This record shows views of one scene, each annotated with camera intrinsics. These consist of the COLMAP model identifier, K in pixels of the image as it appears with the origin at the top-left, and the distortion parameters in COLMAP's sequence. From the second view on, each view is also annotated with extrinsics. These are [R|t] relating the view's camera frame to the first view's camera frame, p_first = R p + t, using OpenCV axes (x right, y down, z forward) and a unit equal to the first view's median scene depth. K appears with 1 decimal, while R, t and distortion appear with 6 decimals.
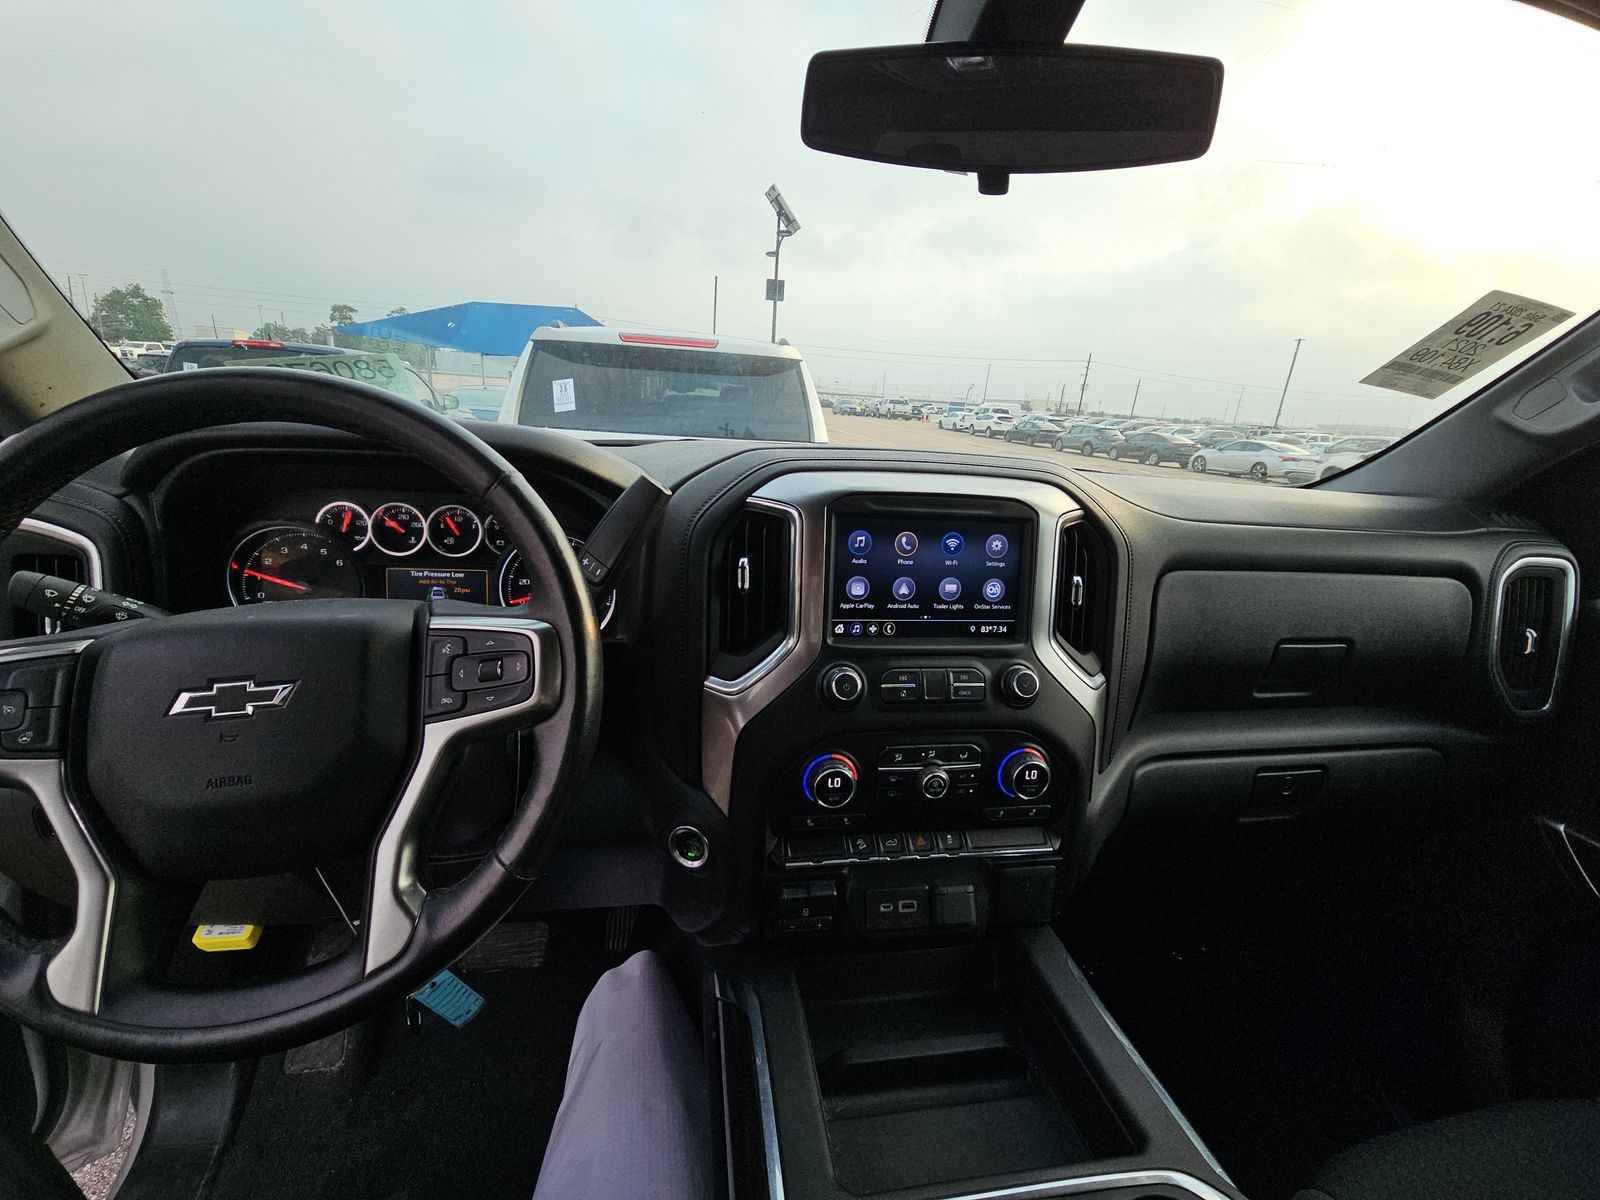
lens RADIAL K [[642.0, 0, 808.2], [0, 642.0, 582.7], [0, 0, 1]] dist [-0.007545, 0.000683]
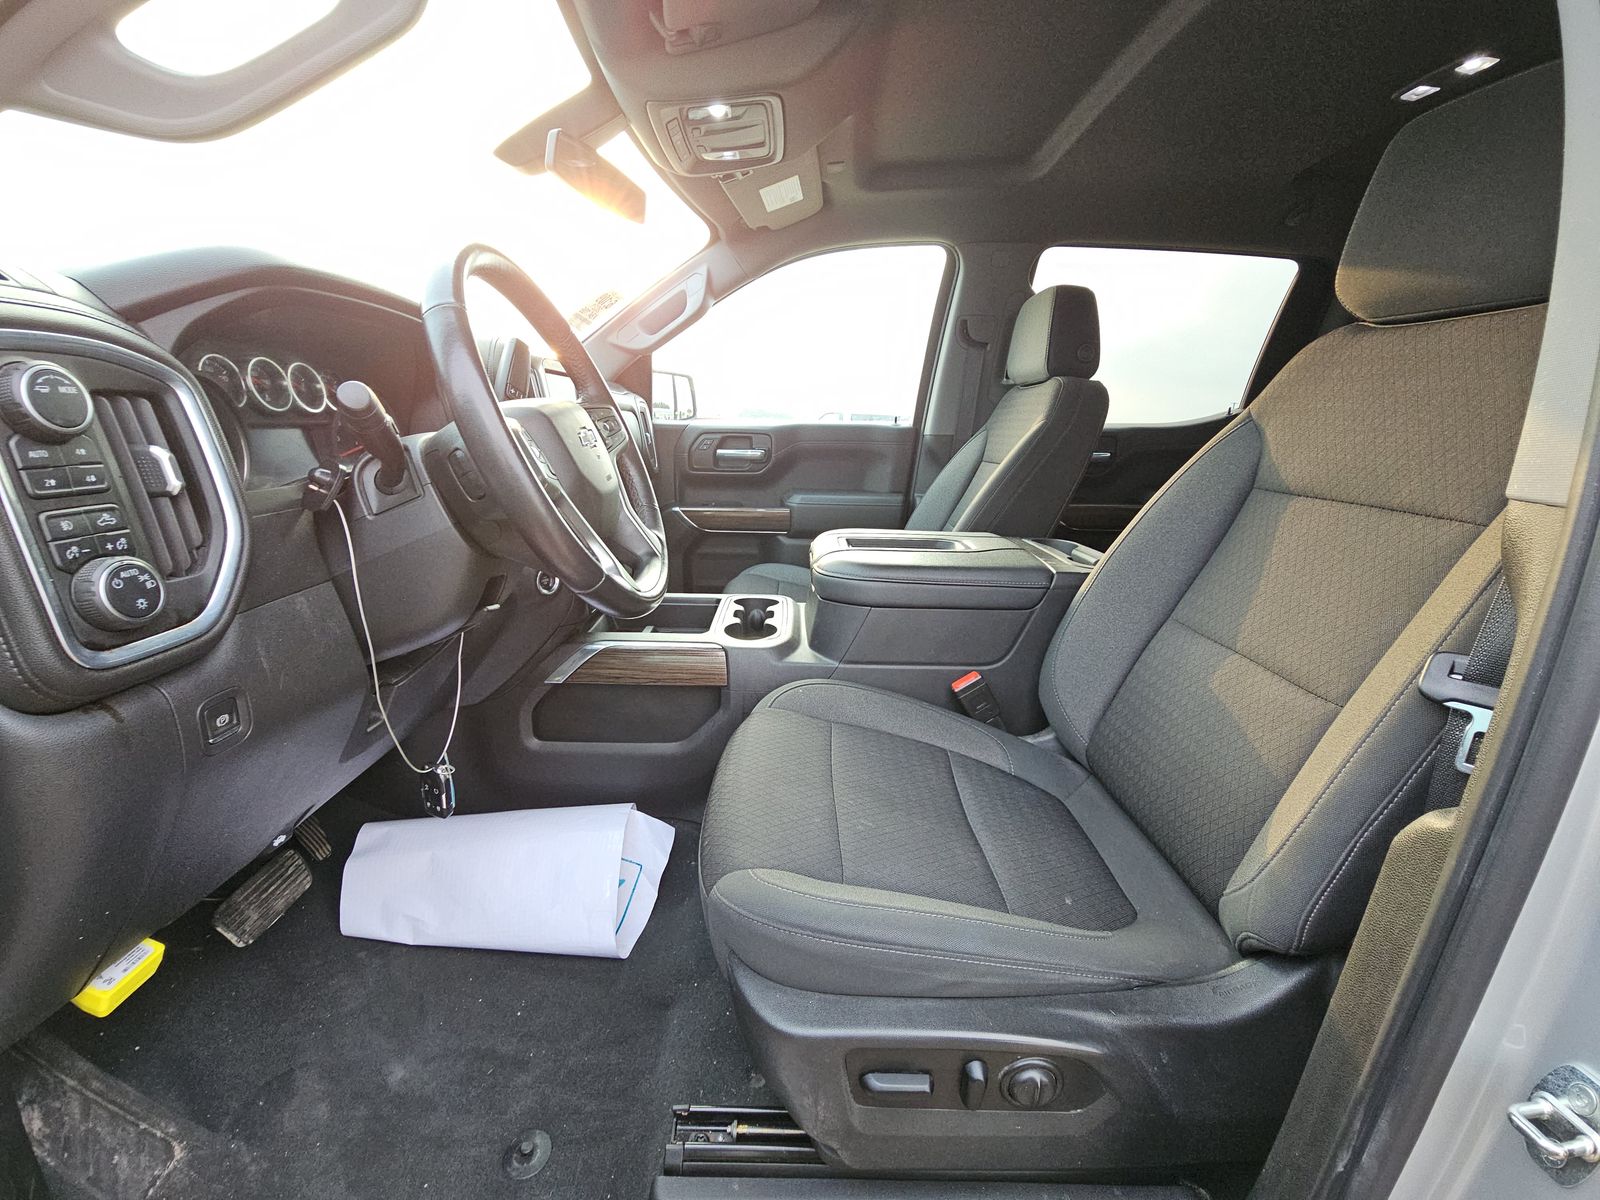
lens RADIAL K [[642.0, 0, 795.1], [0, 642.0, 596.6], [0, 0, 1]] dist [-0.007545, 0.000683]
pose [[0.151186, -0.320325, 0.935166, -2.485012], [0.234074, 0.930735, 0.280965, 0.192552], [-0.960392, 0.176420, 0.215694, 0.067037]]
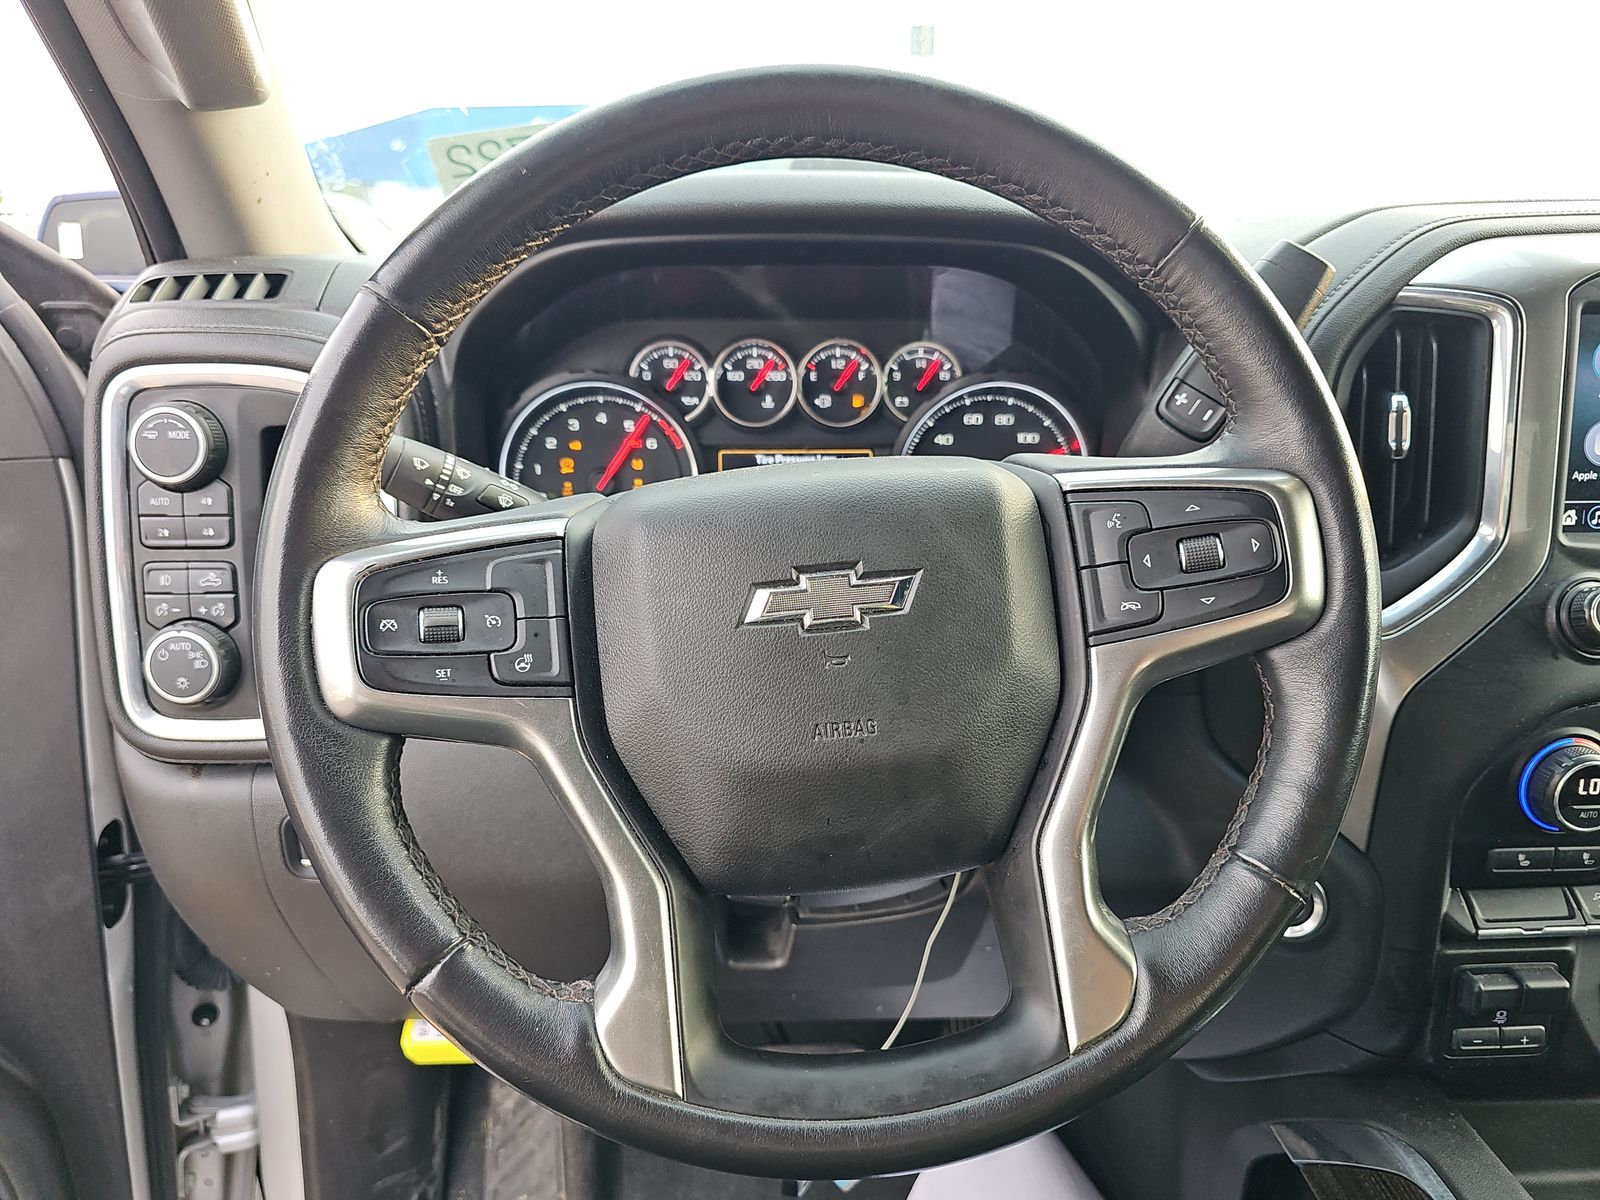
lens RADIAL K [[1054.7, 0, 791.9], [0, 1054.7, 590.6], [0, 0, 1]] dist [0.010514, -0.016763]
pose [[0.990625, -0.021186, -0.134959, -0.476115], [0.025904, 0.999110, 0.033299, 0.082806], [0.134133, -0.036483, 0.990291, -0.002889]]
